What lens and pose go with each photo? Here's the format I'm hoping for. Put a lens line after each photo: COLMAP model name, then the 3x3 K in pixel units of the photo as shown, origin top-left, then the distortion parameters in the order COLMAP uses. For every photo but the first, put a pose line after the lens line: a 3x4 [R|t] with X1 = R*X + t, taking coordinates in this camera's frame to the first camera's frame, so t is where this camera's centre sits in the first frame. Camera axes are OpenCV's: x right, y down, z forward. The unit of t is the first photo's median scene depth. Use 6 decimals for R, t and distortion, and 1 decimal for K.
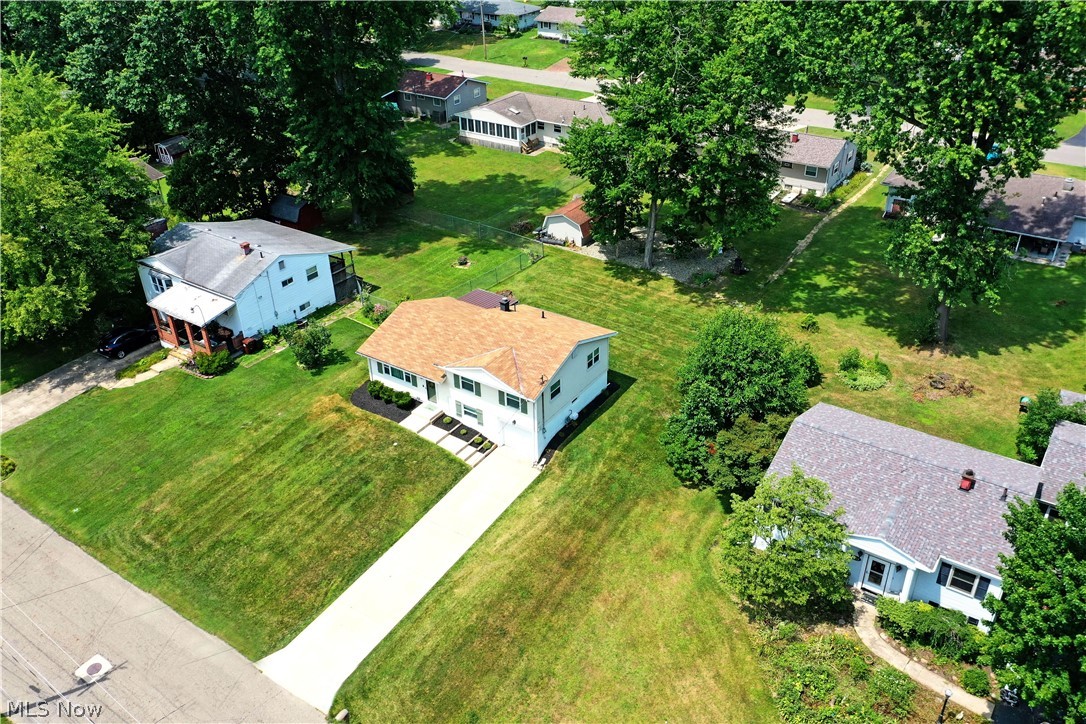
lens RADIAL K [[858.9, 0, 541.1], [0, 858.9, 360.6], [0, 0, 1]] dist [0.015793, 0.006077]
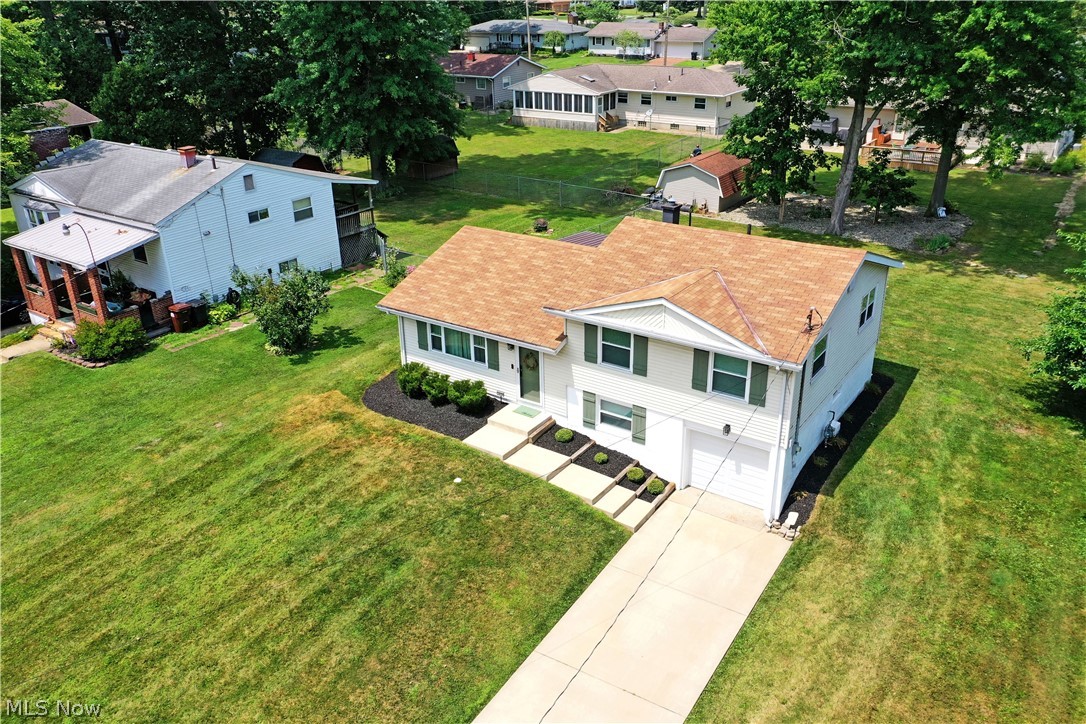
lens RADIAL K [[858.9, 0, 541.1], [0, 858.9, 360.6], [0, 0, 1]] dist [0.015793, 0.006077]
pose [[0.999941, 0.006222, -0.008950, -0.114708], [-0.007258, 0.992651, -0.120791, 0.083908], [0.008133, 0.120849, 0.992638, 0.506314]]
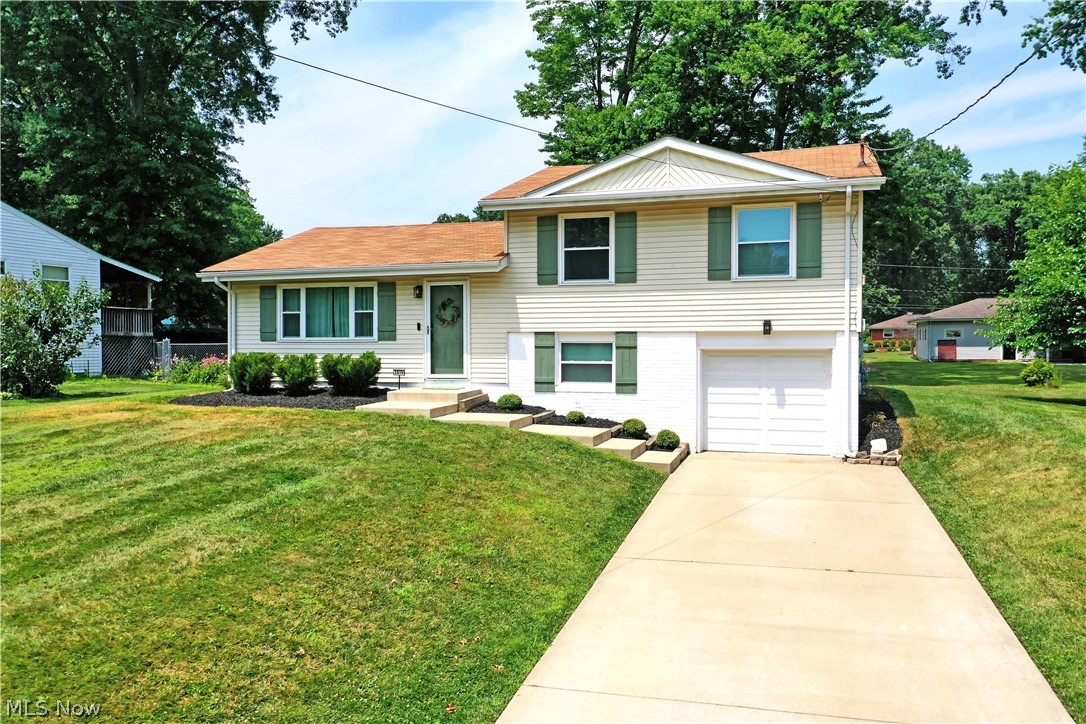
lens RADIAL K [[858.9, 0, 541.1], [0, 858.9, 360.6], [0, 0, 1]] dist [0.015793, 0.006077]
pose [[0.957789, 0.017860, 0.286915, -0.184600], [0.128840, 0.865543, -0.483978, 0.206101], [-0.256982, 0.500516, 0.826707, 0.706790]]
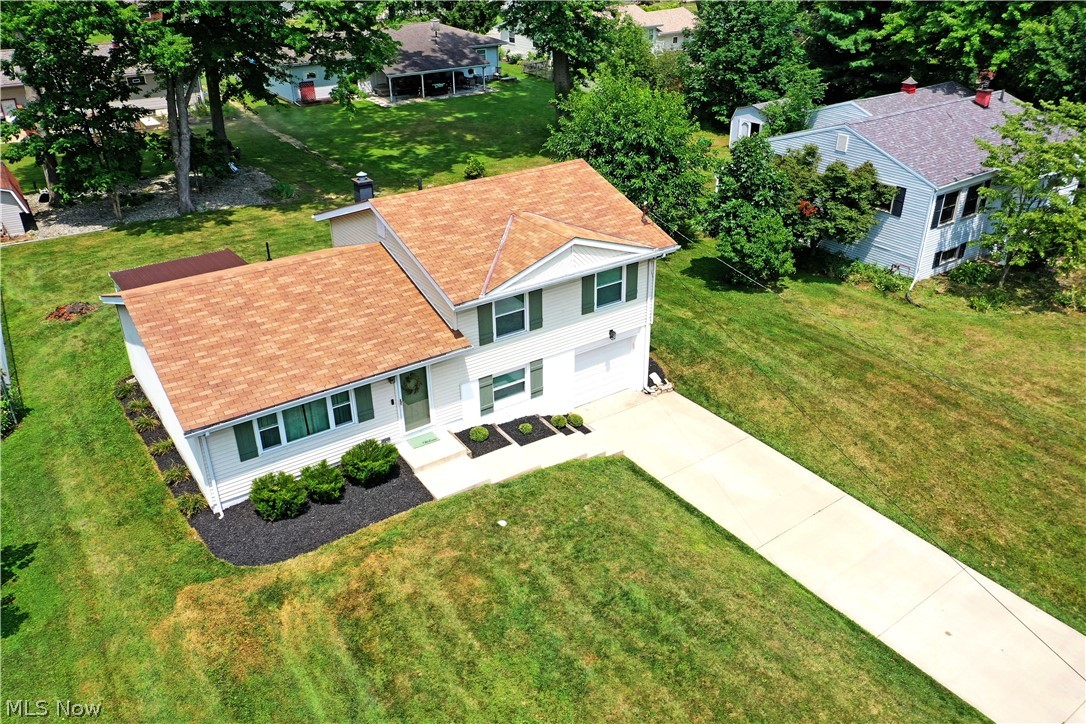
lens RADIAL K [[858.9, 0, 541.1], [0, 858.9, 360.6], [0, 0, 1]] dist [0.015793, 0.006077]
pose [[0.353826, -0.410988, 0.840176, -0.437248], [0.483759, 0.849216, 0.211683, -0.038293], [-0.800490, 0.331544, 0.499294, 0.725152]]
